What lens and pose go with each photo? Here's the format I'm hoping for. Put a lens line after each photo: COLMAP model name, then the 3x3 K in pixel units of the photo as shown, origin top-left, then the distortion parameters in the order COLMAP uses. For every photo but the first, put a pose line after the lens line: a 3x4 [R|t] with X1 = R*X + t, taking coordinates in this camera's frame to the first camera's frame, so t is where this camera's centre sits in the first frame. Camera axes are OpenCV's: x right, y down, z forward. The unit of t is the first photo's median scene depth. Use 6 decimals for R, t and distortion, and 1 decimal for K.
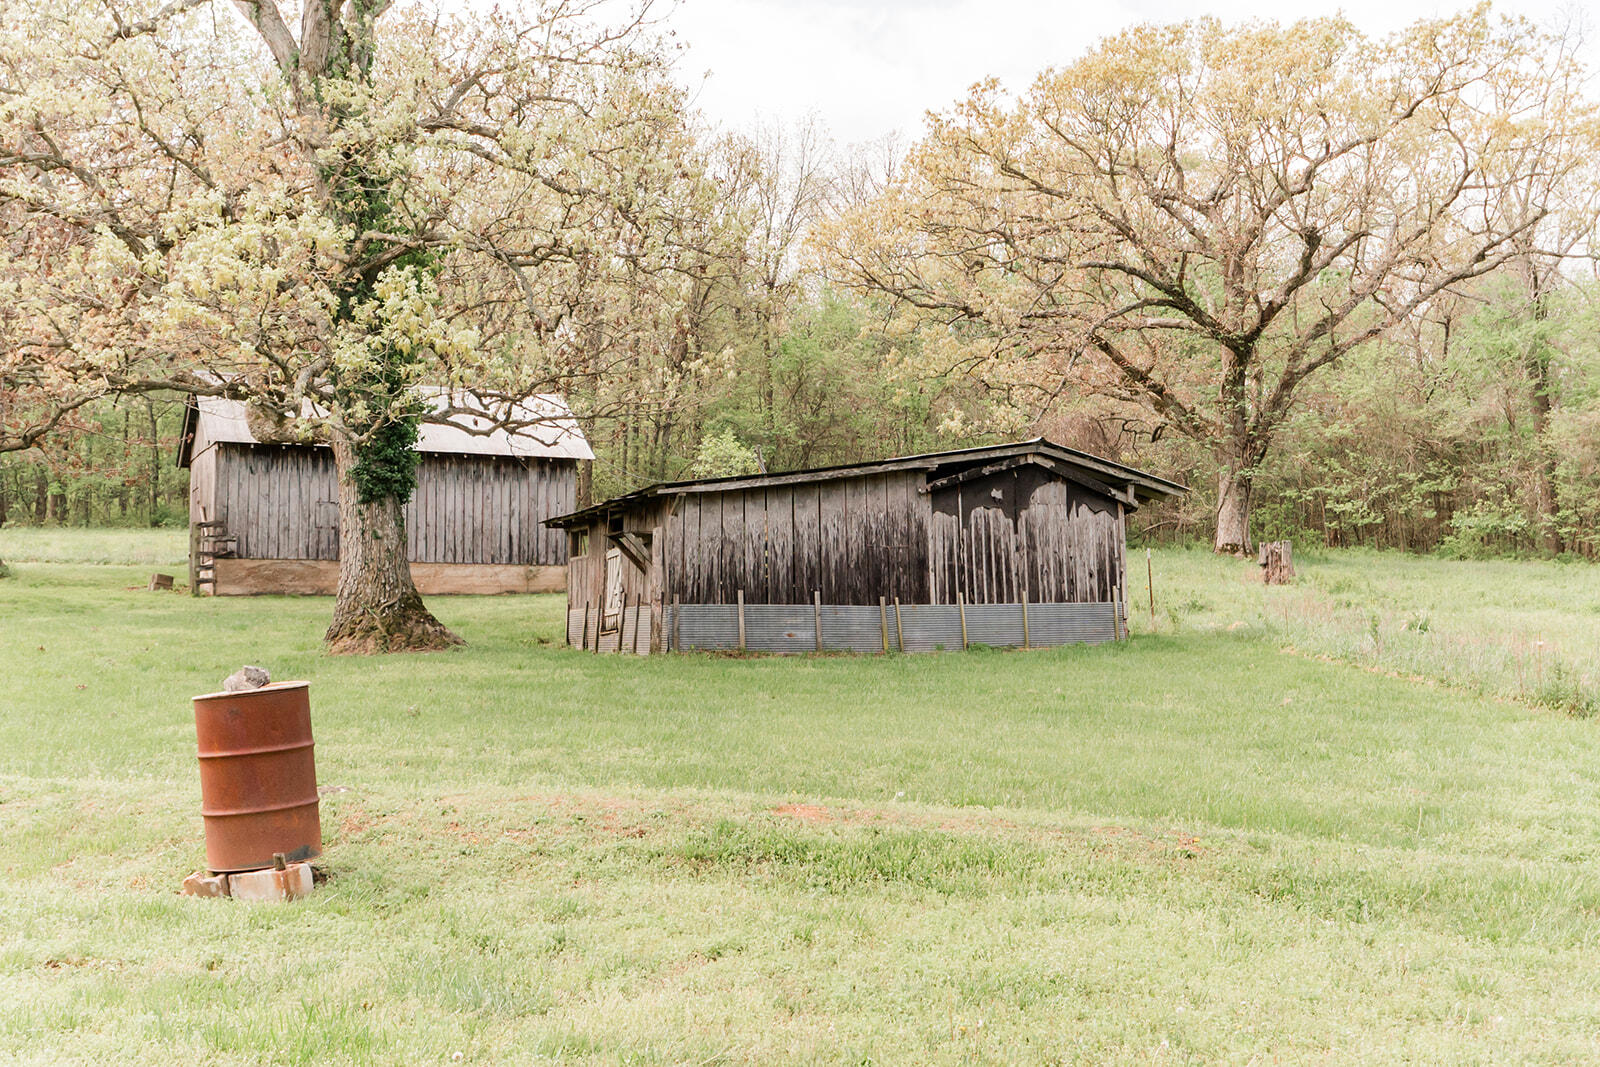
lens RADIAL K [[1896.9, 0, 801.8], [0, 1896.9, 540.9], [0, 0, 1]] dist [0.063241, 0.000000]
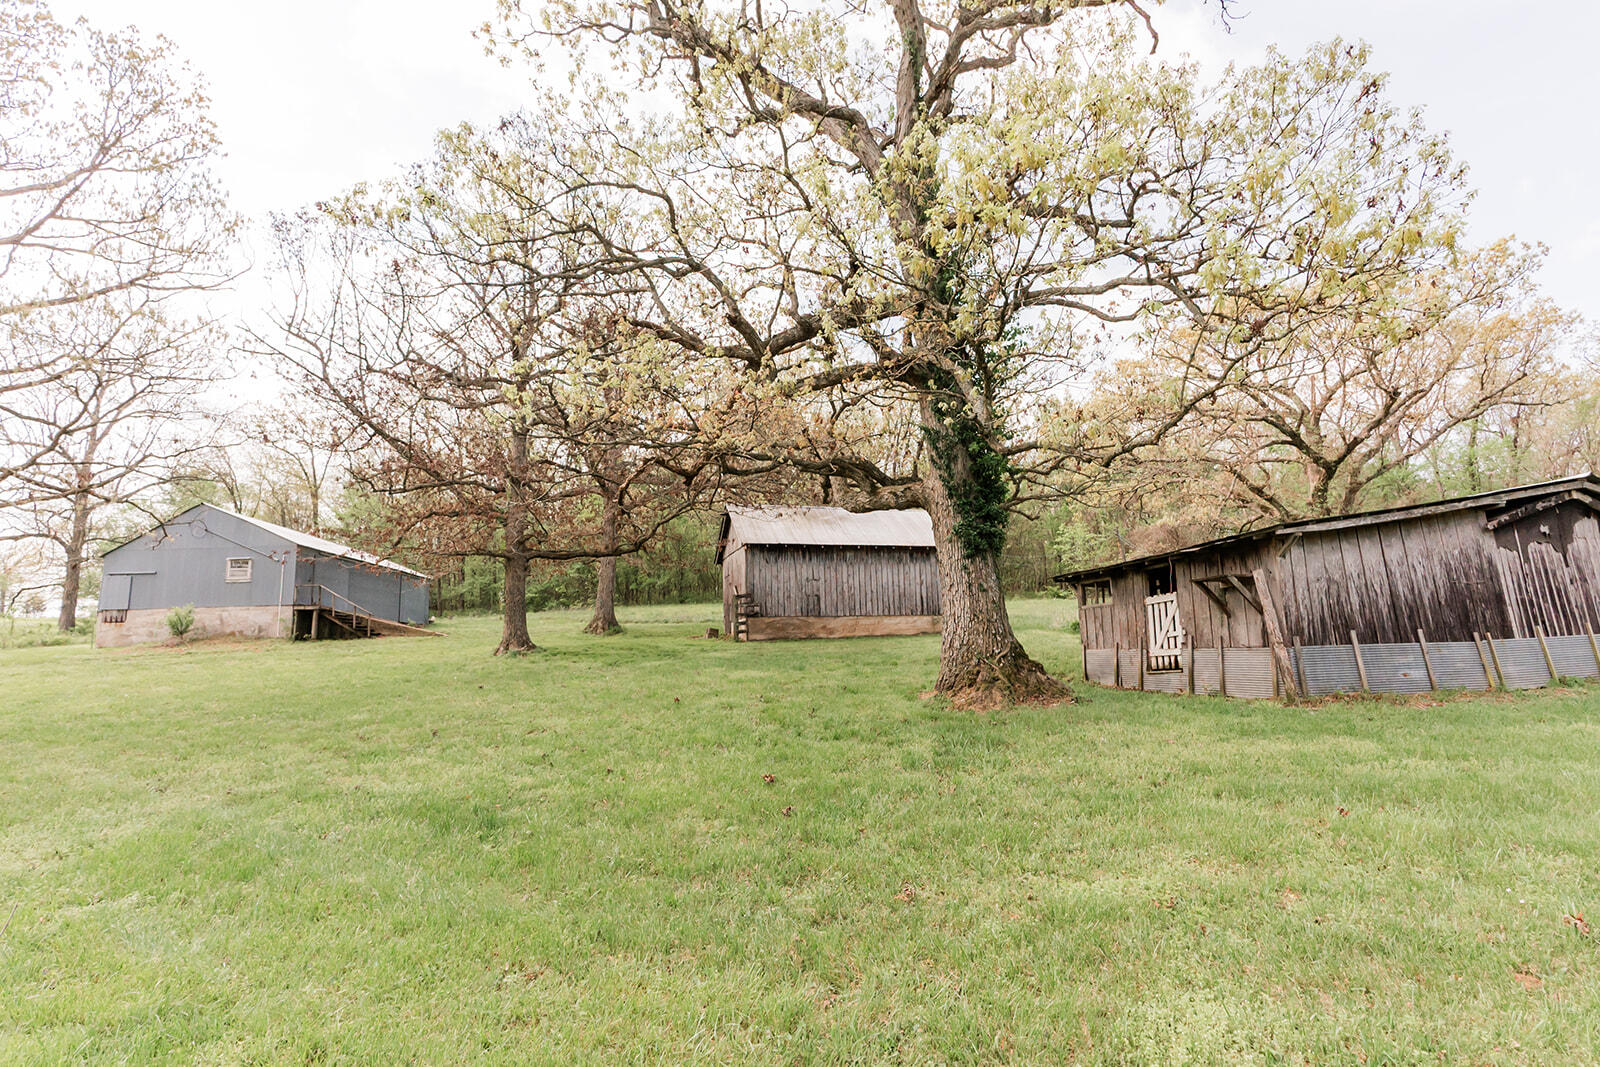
lens RADIAL K [[831.8, 0, 799.0], [0, 831.8, 527.1], [0, 0, 1]] dist [0.007193, 0.001549]
pose [[0.985718, -0.049732, -0.160895, -0.229034], [0.034441, 0.994740, -0.096464, 0.004195], [0.164846, 0.089545, 0.982246, 0.489718]]
